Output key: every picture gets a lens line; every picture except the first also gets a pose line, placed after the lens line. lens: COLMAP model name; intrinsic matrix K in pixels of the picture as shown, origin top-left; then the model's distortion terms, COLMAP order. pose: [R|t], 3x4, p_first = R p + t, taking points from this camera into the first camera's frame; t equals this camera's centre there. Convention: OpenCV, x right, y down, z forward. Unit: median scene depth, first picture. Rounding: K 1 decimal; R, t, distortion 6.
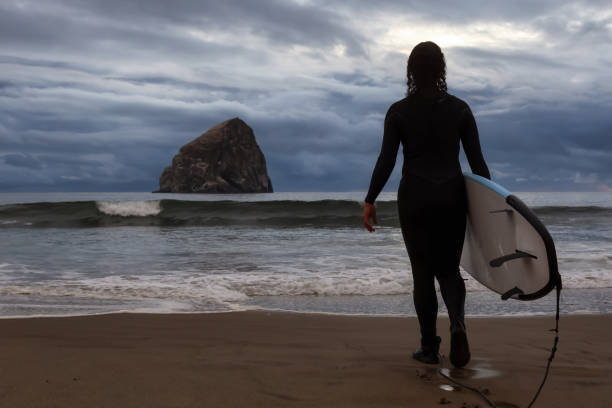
lens RADIAL K [[3262.7, 0, 316.4], [0, 3262.7, 192.1], [0, 0, 1]] dist [3.710861, -11.536504]
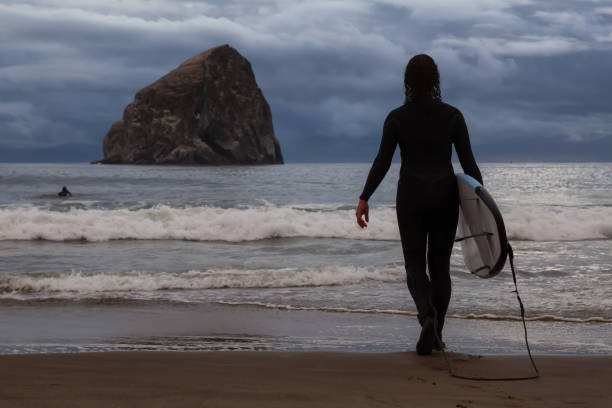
lens RADIAL K [[2985.3, 0, 306.6], [0, 2985.3, 204.1], [0, 0, 1]] dist [1.693029, -6.340062]
pose [[0.999986, 0.001632, -0.005069, -0.005795], [-0.001608, 0.999988, 0.004555, 0.005315], [0.005076, -0.004547, 0.999977, 0.422143]]
